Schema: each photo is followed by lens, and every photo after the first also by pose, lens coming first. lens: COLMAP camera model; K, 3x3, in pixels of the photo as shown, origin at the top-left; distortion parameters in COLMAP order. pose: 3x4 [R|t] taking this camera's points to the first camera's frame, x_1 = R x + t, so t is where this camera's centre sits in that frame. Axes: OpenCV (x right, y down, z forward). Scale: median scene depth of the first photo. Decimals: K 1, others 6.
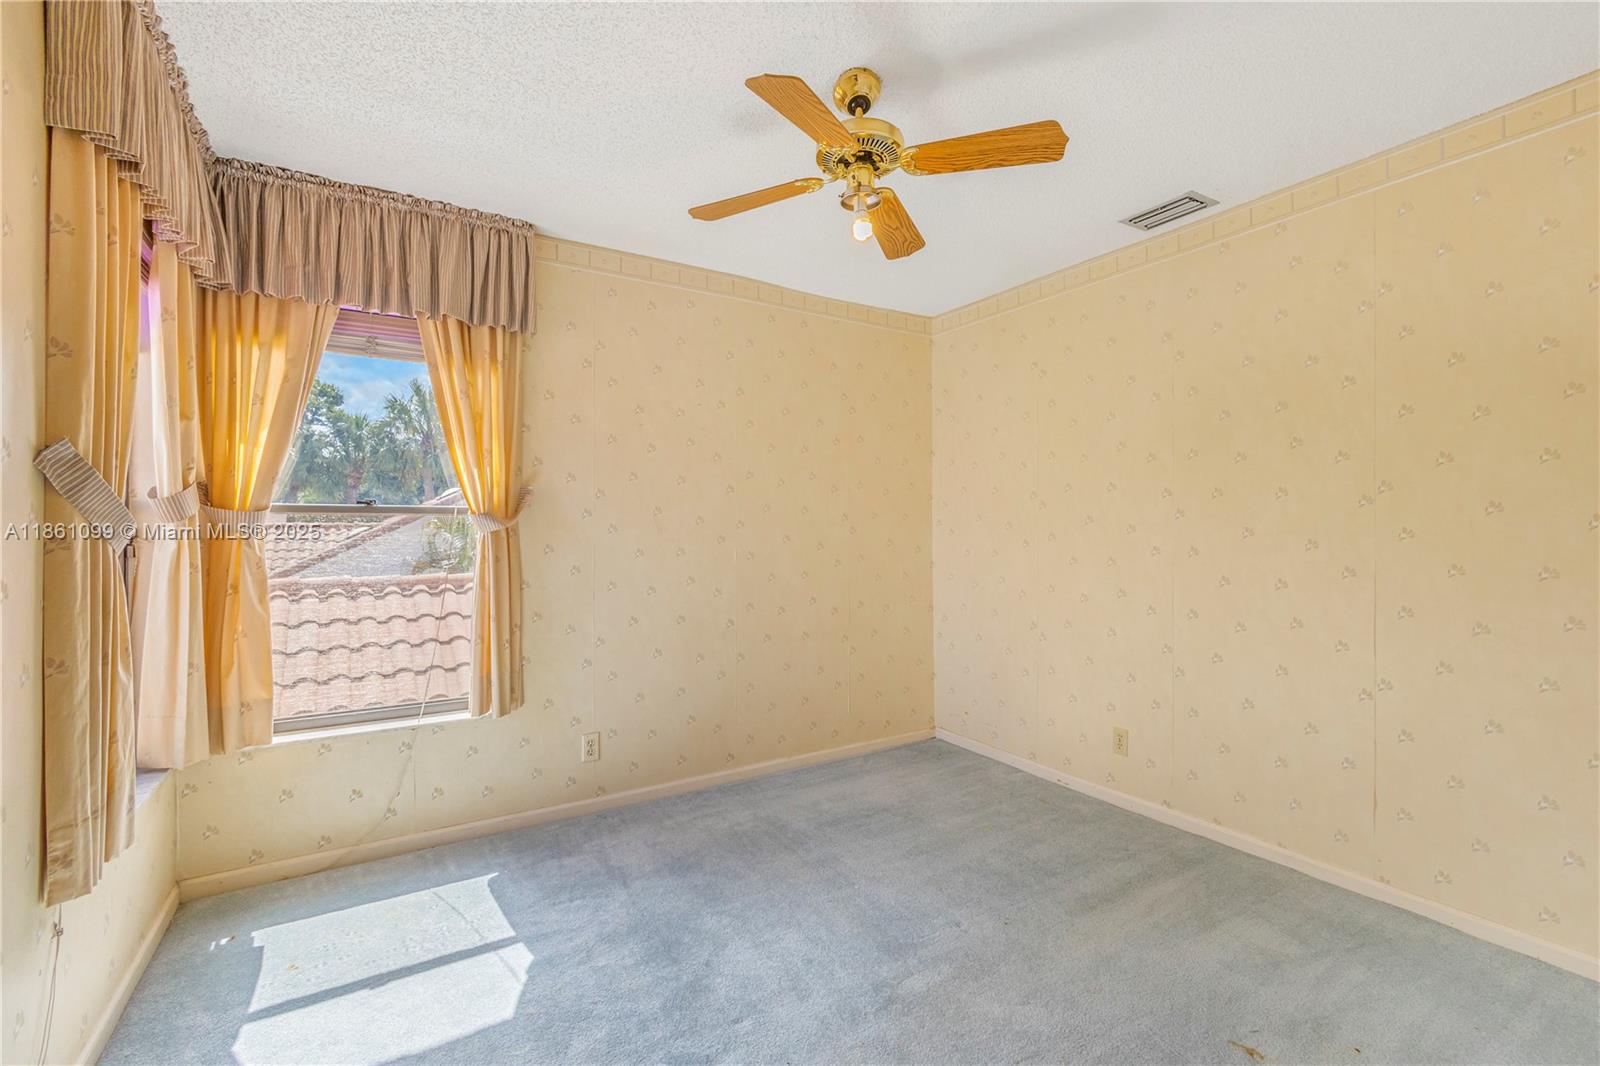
lens RADIAL K [[699.2, 0, 799.5], [0, 699.2, 523.2], [0, 0, 1]] dist [-0.001123, 0.000392]
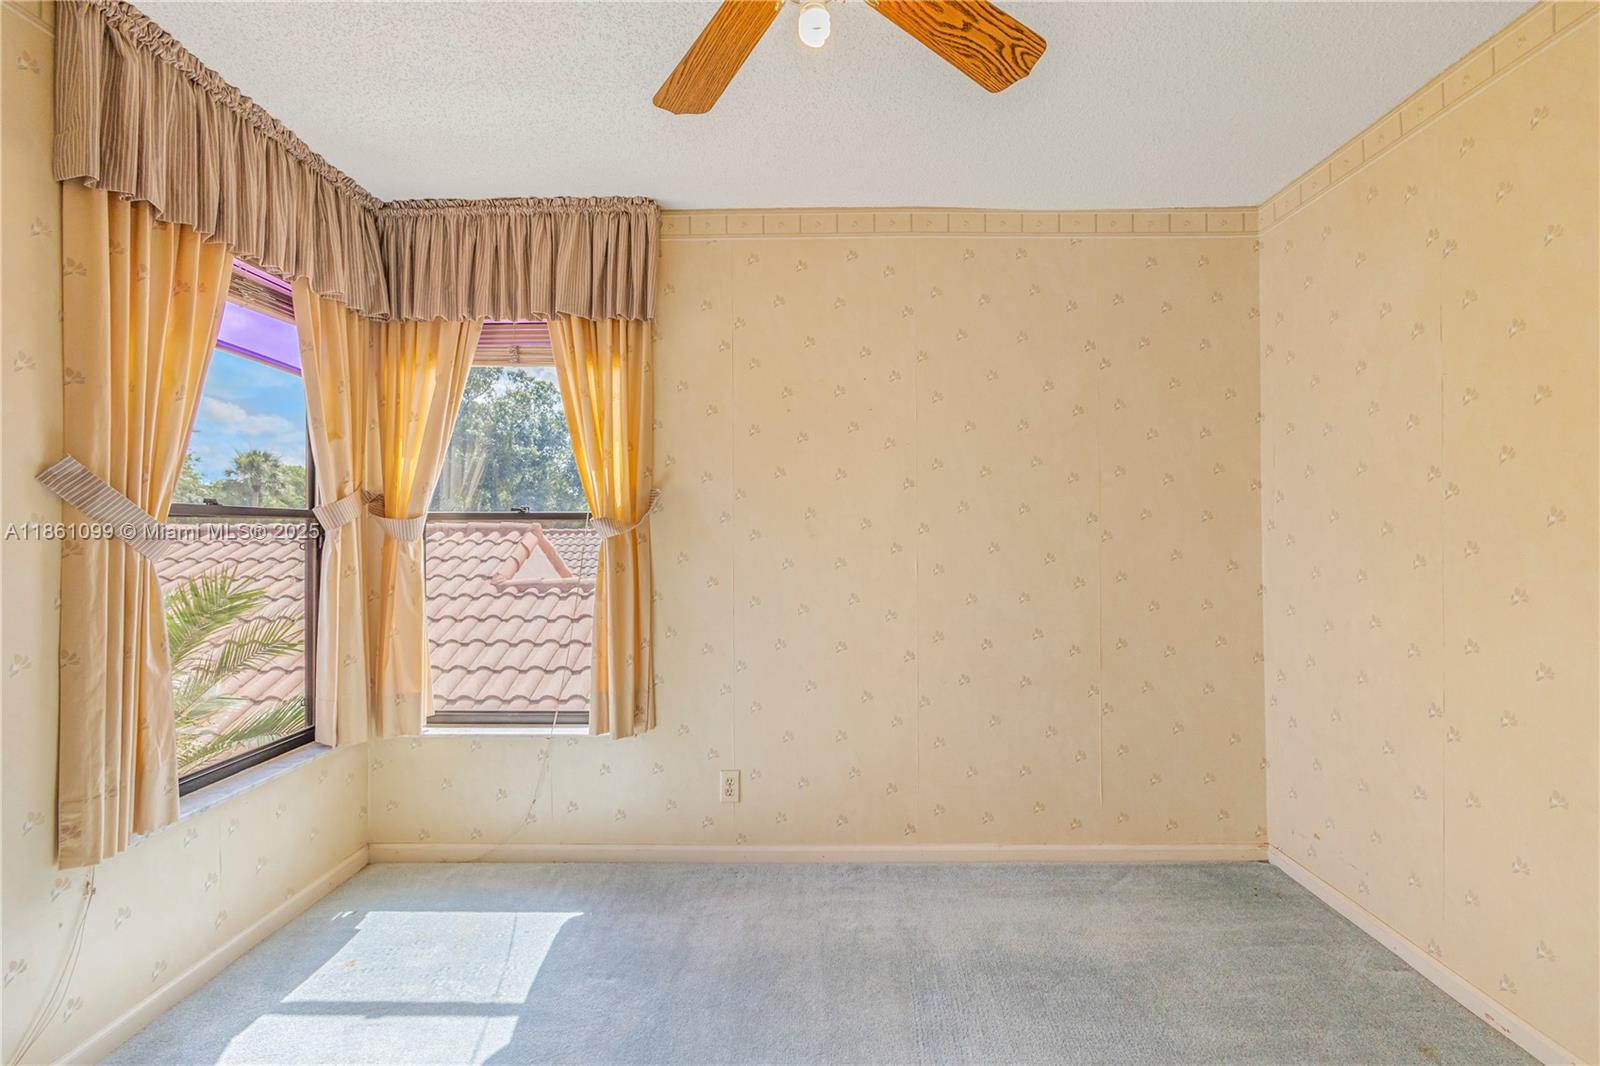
lens RADIAL K [[703.5, 0, 801.7], [0, 703.5, 525.0], [0, 0, 1]] dist [-0.001800, -0.000523]
pose [[0.841743, -0.007681, -0.539823, 0.286169], [0.005553, 0.999969, -0.005570, 0.001611], [0.539849, 0.001691, 0.841760, 0.357043]]
